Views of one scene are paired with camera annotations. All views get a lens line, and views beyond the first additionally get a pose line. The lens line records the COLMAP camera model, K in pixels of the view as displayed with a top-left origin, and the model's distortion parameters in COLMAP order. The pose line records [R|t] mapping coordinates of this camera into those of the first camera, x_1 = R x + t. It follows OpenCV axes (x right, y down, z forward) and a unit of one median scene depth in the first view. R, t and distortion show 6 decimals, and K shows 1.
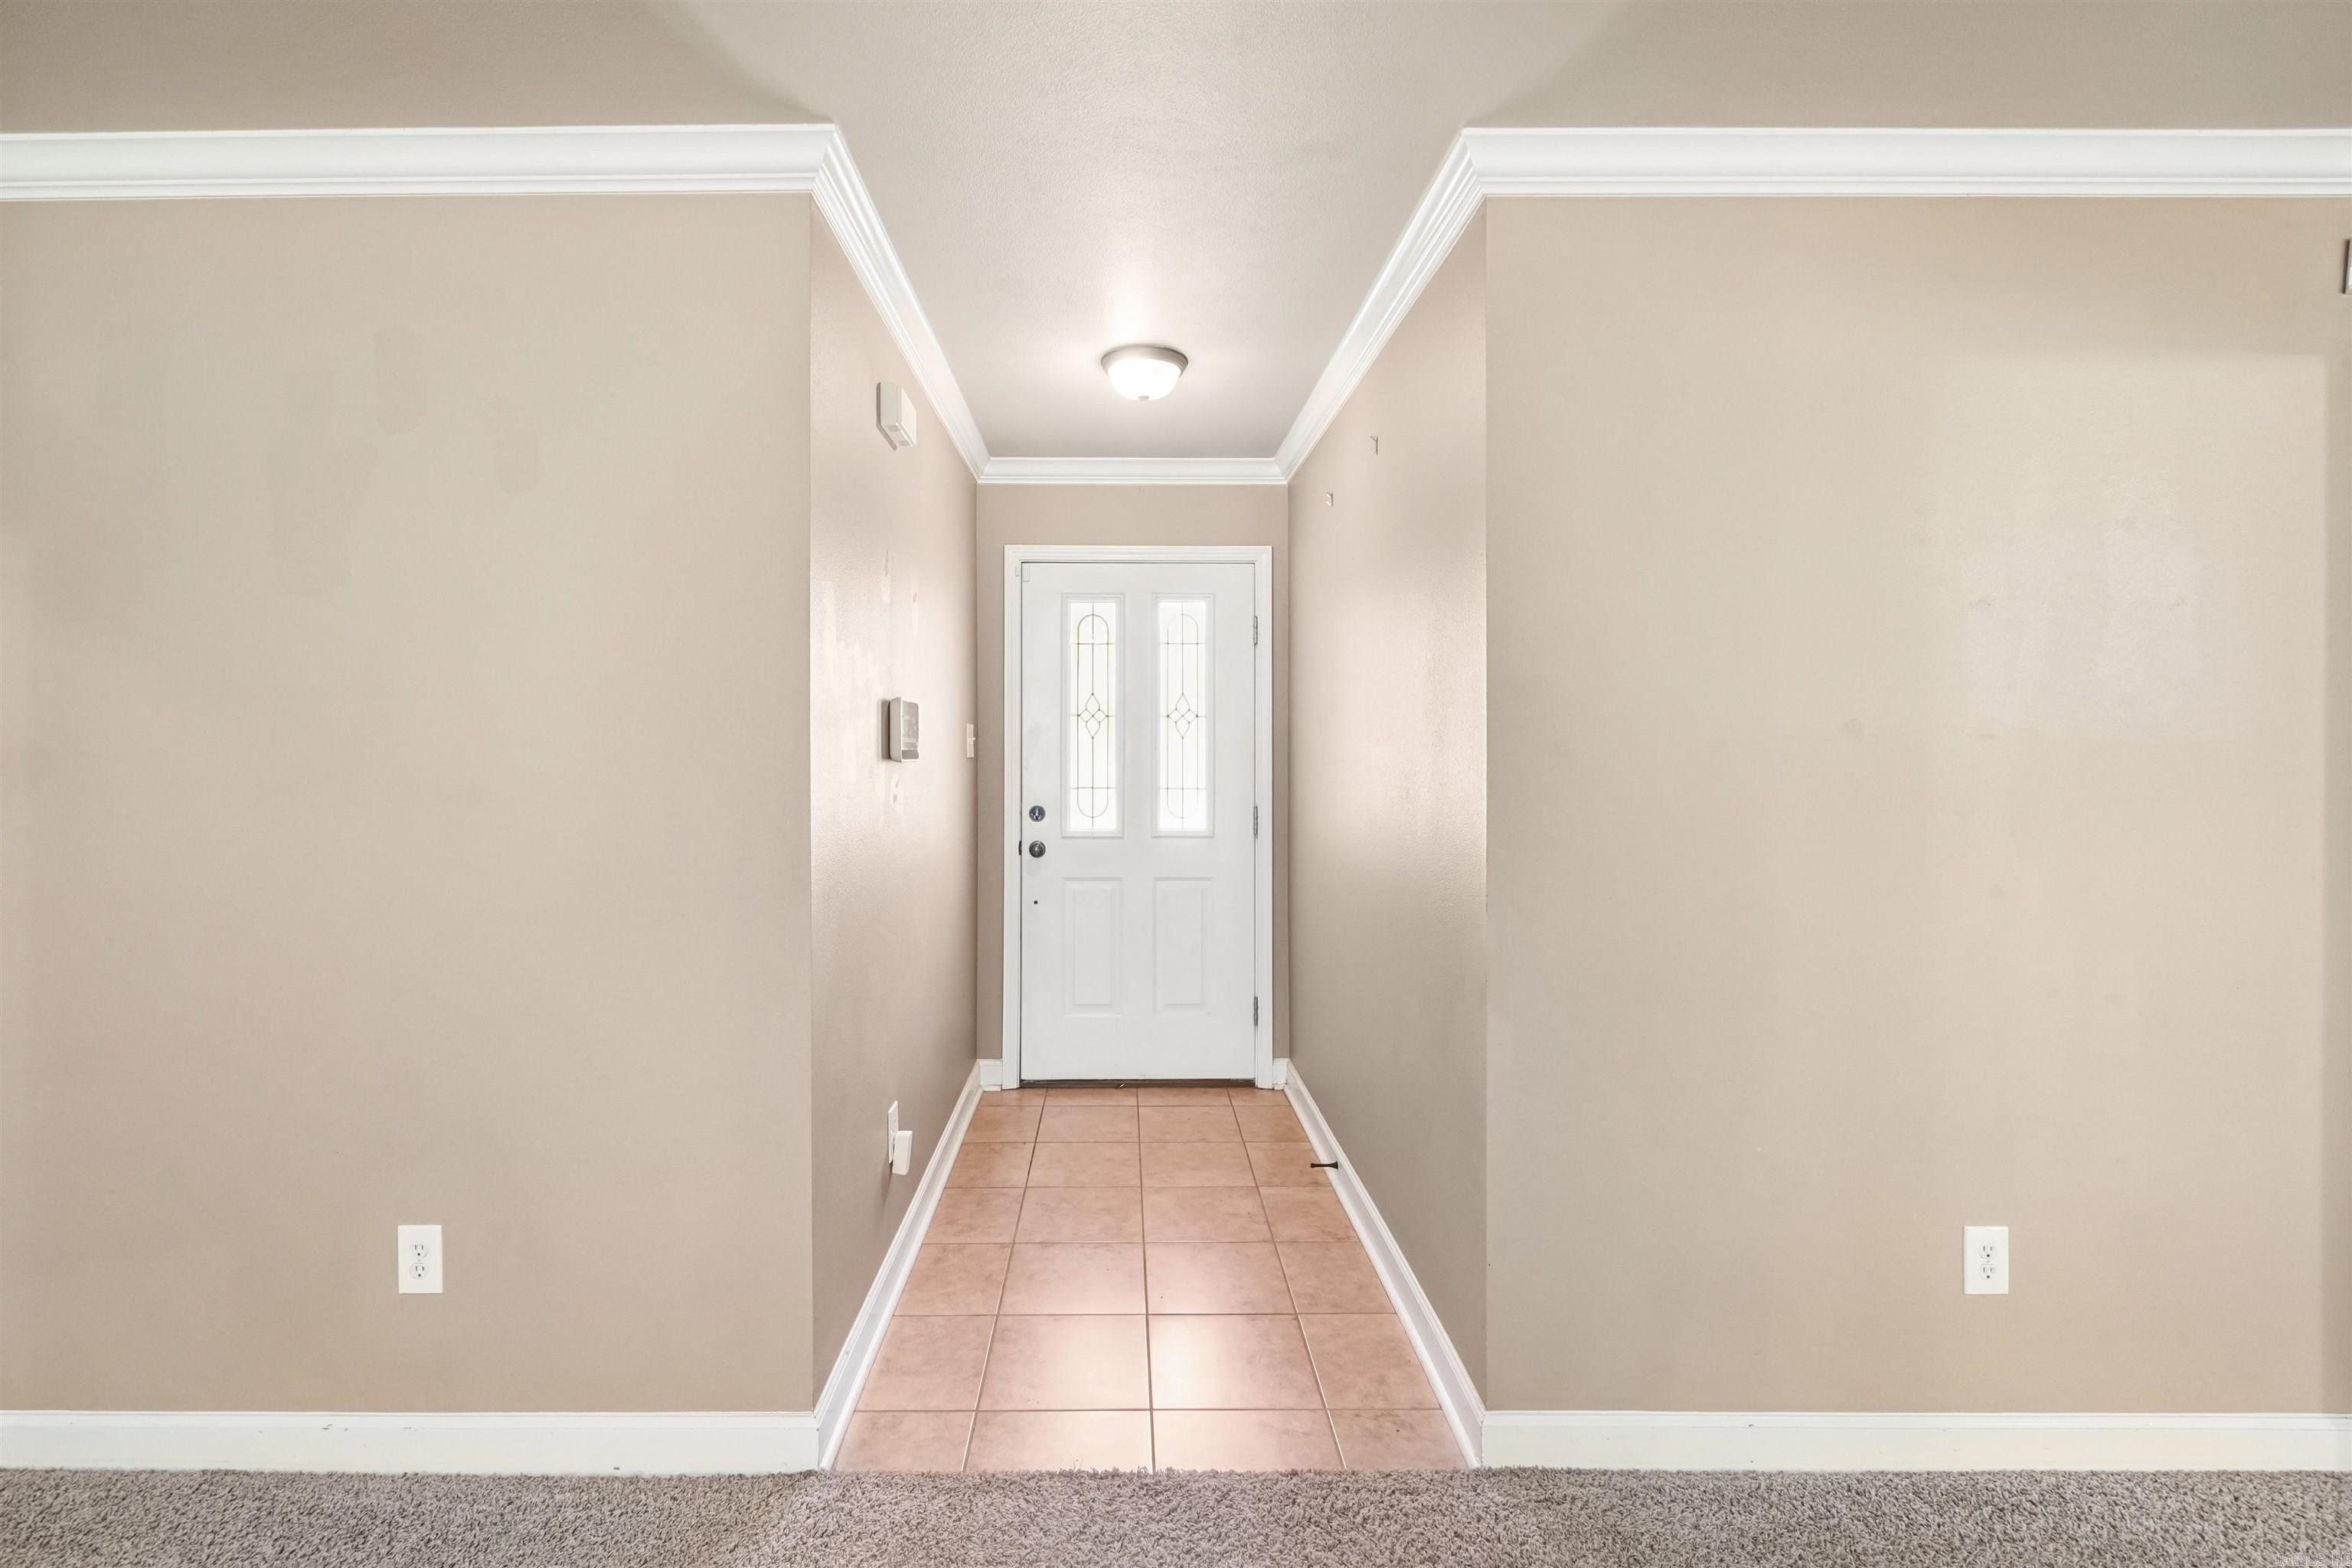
lens RADIAL K [[1044.8, 0, 1135.9], [0, 1044.8, 730.8], [0, 0, 1]] dist [-0.027080, 0.004494]
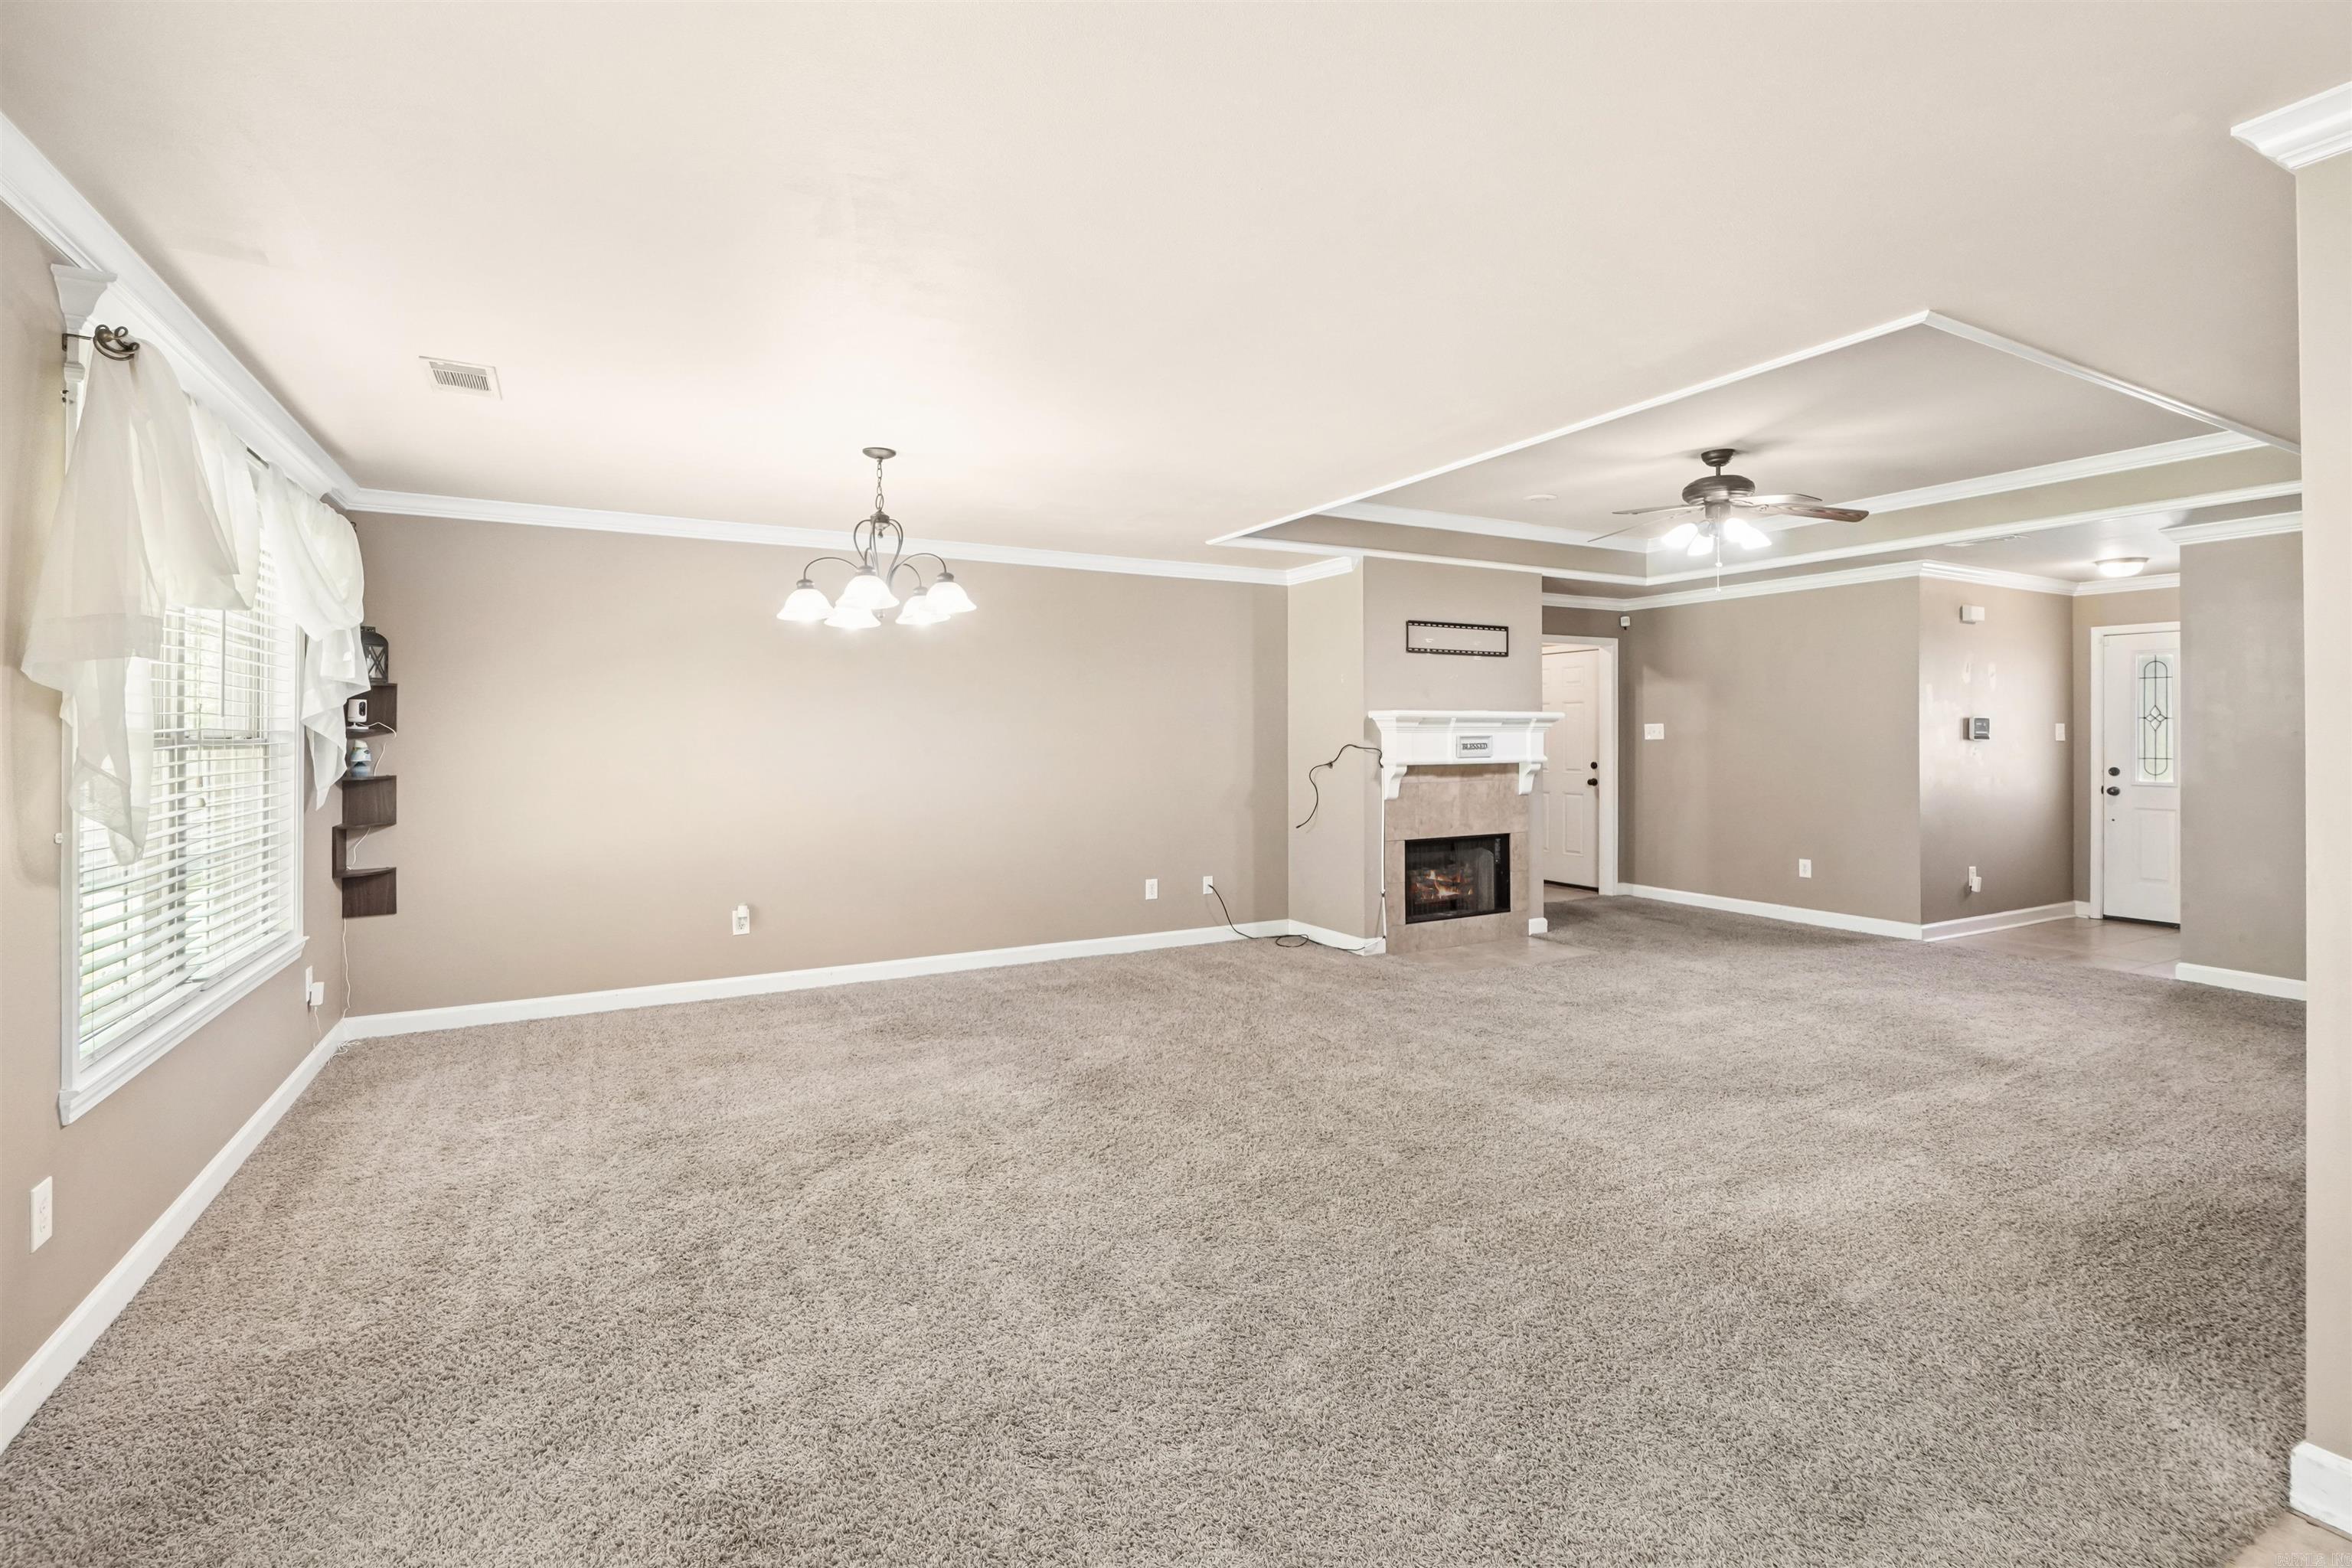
lens RADIAL K [[1044.8, 0, 1141.2], [0, 1044.8, 741.0], [0, 0, 1]] dist [-0.027080, 0.004494]
pose [[0.446640, -0.005710, -0.894695, 0.757046], [0.015464, 0.999880, 0.001339, -0.003757], [0.894580, -0.014433, 0.446675, -1.344545]]
